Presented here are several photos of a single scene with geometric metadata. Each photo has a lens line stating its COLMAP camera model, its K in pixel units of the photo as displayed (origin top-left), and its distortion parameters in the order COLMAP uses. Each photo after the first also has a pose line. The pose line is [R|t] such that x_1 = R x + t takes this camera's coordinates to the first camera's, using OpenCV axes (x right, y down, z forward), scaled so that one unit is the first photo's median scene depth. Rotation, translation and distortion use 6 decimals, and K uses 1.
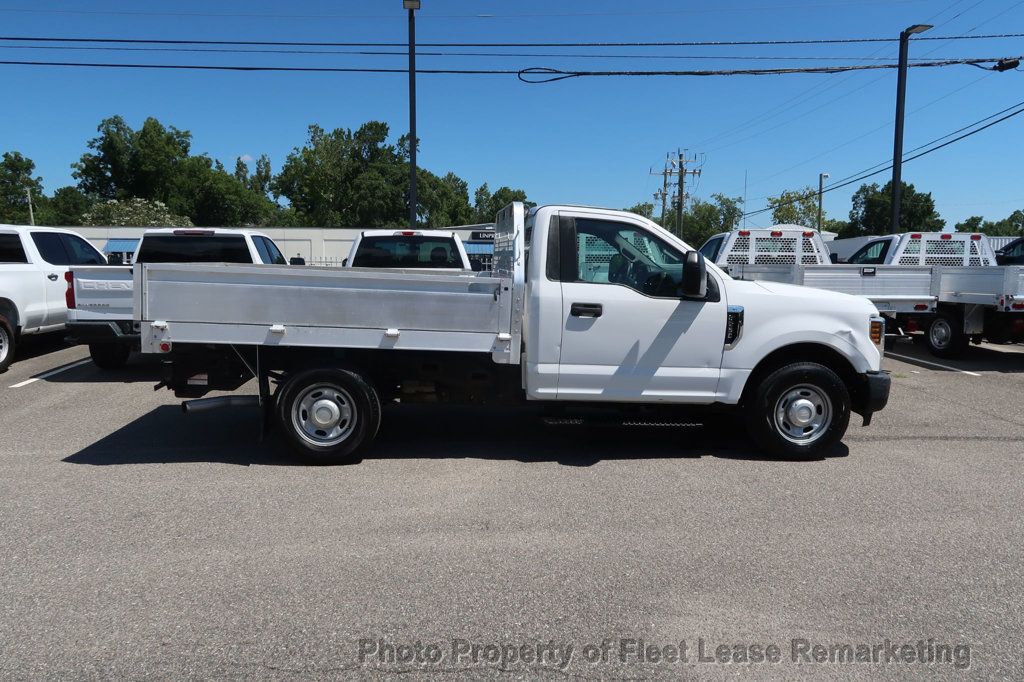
lens RADIAL K [[709.0, 0, 510.0], [0, 709.0, 344.3], [0, 0, 1]] dist [-0.029239, 0.020026]
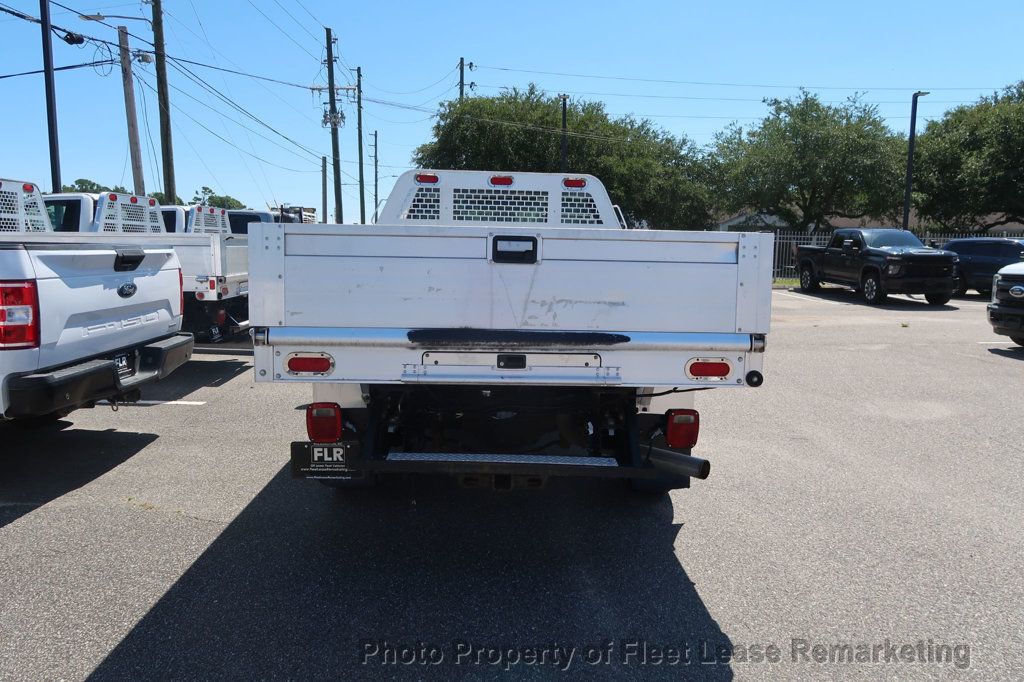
lens RADIAL K [[709.0, 0, 498.0], [0, 709.0, 348.5], [0, 0, 1]] dist [-0.029239, 0.020026]
pose [[0.086864, -0.148390, 0.985107, -0.521312], [0.100375, 0.985116, 0.139540, -0.058233], [-0.991151, 0.086759, 0.100466, 0.541729]]
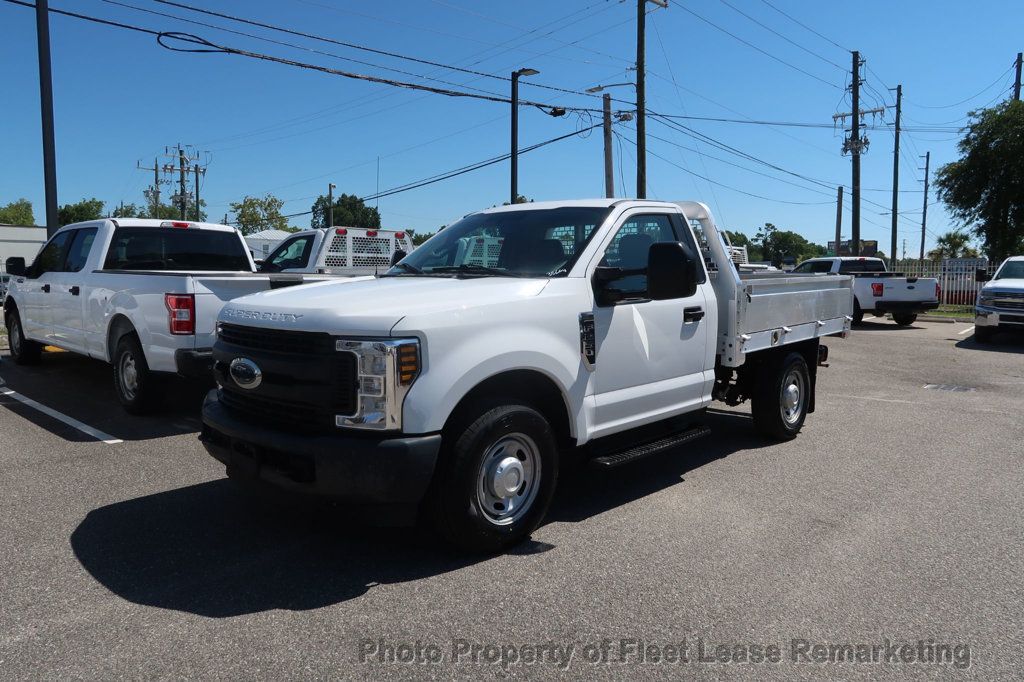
lens RADIAL K [[709.0, 0, 505.3], [0, 709.0, 341.6], [0, 0, 1]] dist [-0.029239, 0.020026]
pose [[0.745166, -0.061466, 0.664040, -0.393270], [0.068779, 0.997517, 0.015152, -0.019304], [-0.663323, 0.034381, 0.747543, 0.206472]]
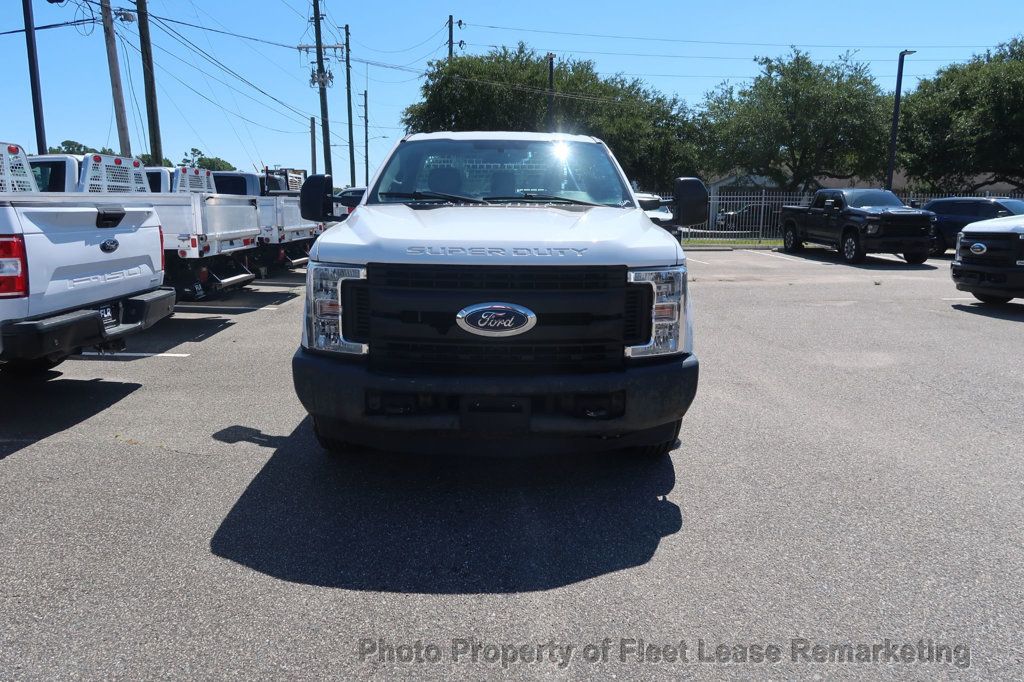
lens RADIAL K [[709.0, 0, 499.0], [0, 709.0, 347.2], [0, 0, 1]] dist [-0.029239, 0.020026]
pose [[0.077563, -0.198140, 0.977100, -0.553882], [0.103120, 0.976390, 0.189811, -0.052595], [-0.991640, 0.086036, 0.096164, 0.516161]]
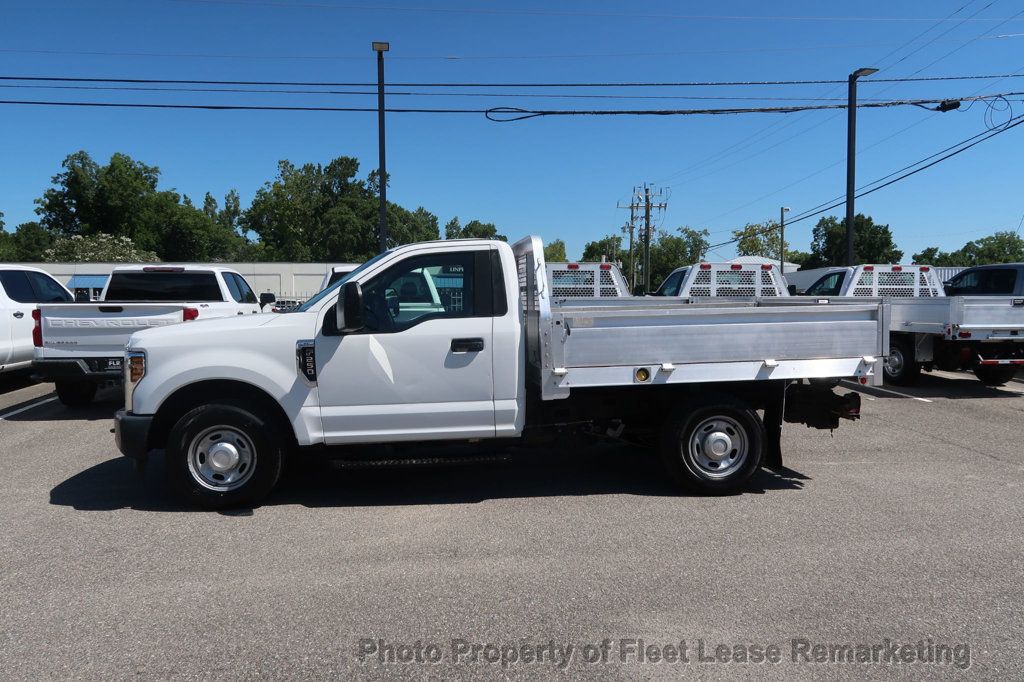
lens RADIAL K [[709.0, 0, 510.6], [0, 709.0, 344.8], [0, 0, 1]] dist [-0.029239, 0.020026]
pose [[0.999096, -0.010318, 0.041239, 0.003495], [0.012170, 0.998916, -0.044928, -0.000078], [-0.040730, 0.045389, 0.998139, -0.017672]]
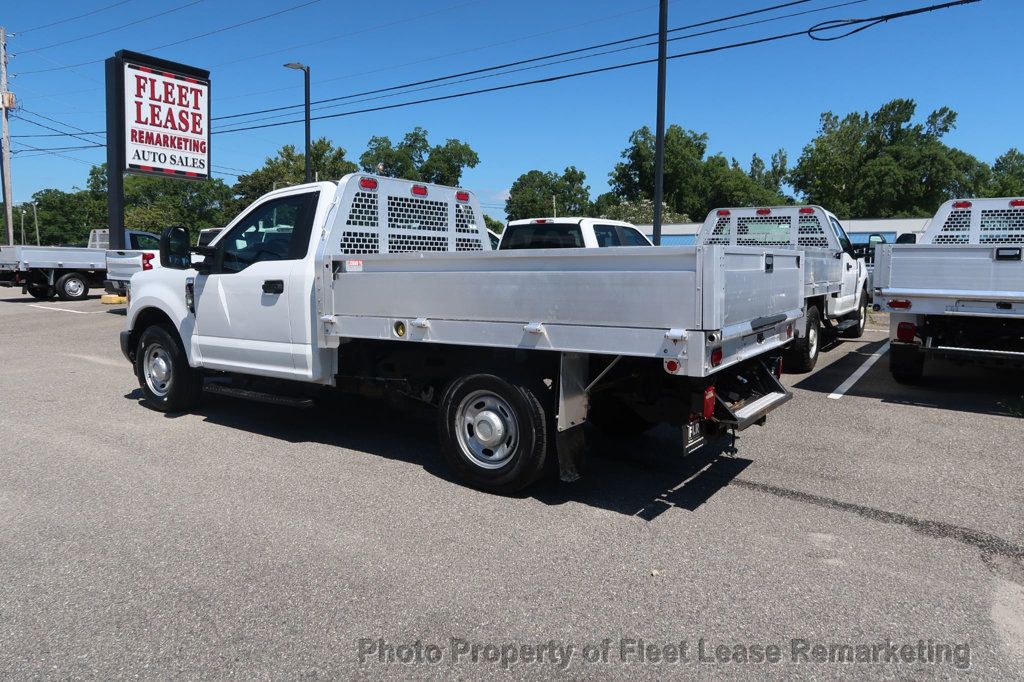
lens RADIAL K [[709.0, 0, 515.4], [0, 709.0, 344.3], [0, 0, 1]] dist [-0.029239, 0.020026]
pose [[0.753948, 0.075892, -0.652535, 0.451458], [-0.072112, 0.996863, 0.032620, -0.009947], [0.652964, 0.022462, 0.757056, 0.188686]]
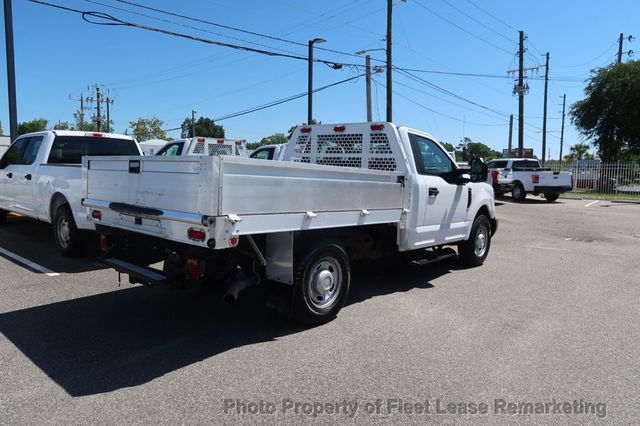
lens RADIAL K [[443.1, 0, 315.3], [0, 443.1, 213.3], [0, 0, 1]] dist [-0.029239, 0.020026]
pose [[0.726373, -0.063966, 0.684317, -0.390353], [0.065425, 0.997574, 0.023802, -0.019908], [-0.684179, 0.027482, 0.728796, 0.217765]]
